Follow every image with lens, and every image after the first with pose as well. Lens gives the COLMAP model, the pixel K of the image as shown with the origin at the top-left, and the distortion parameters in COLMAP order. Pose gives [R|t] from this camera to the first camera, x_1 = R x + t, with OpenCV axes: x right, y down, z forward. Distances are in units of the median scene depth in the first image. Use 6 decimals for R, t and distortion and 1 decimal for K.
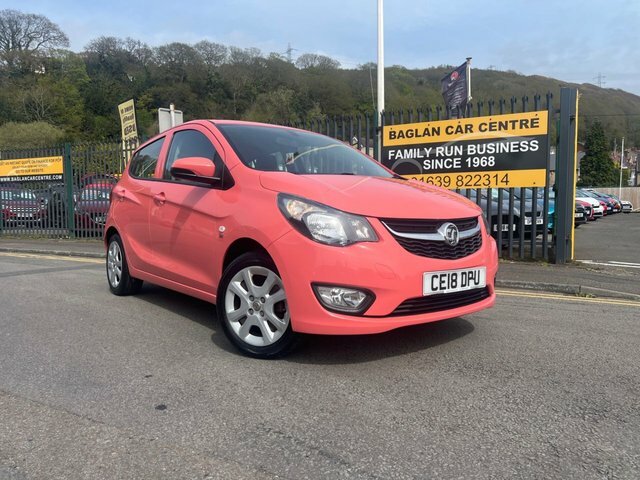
lens RADIAL K [[488.6, 0, 321.3], [0, 488.6, 238.0], [0, 0, 1]] dist [0.037346, -0.032418]
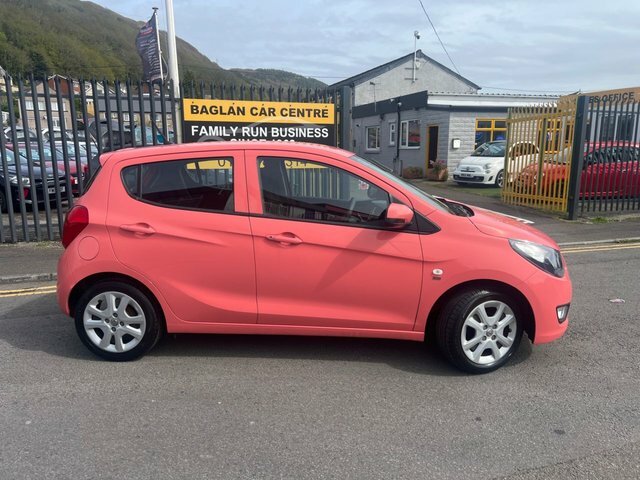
lens RADIAL K [[488.6, 0, 319.5], [0, 488.6, 243.6], [0, 0, 1]] dist [0.037346, -0.032418]
pose [[0.666110, -0.139772, 0.732640, -0.458831], [0.034844, 0.987043, 0.156627, -0.102557], [-0.745039, -0.078803, 0.662350, 0.187616]]
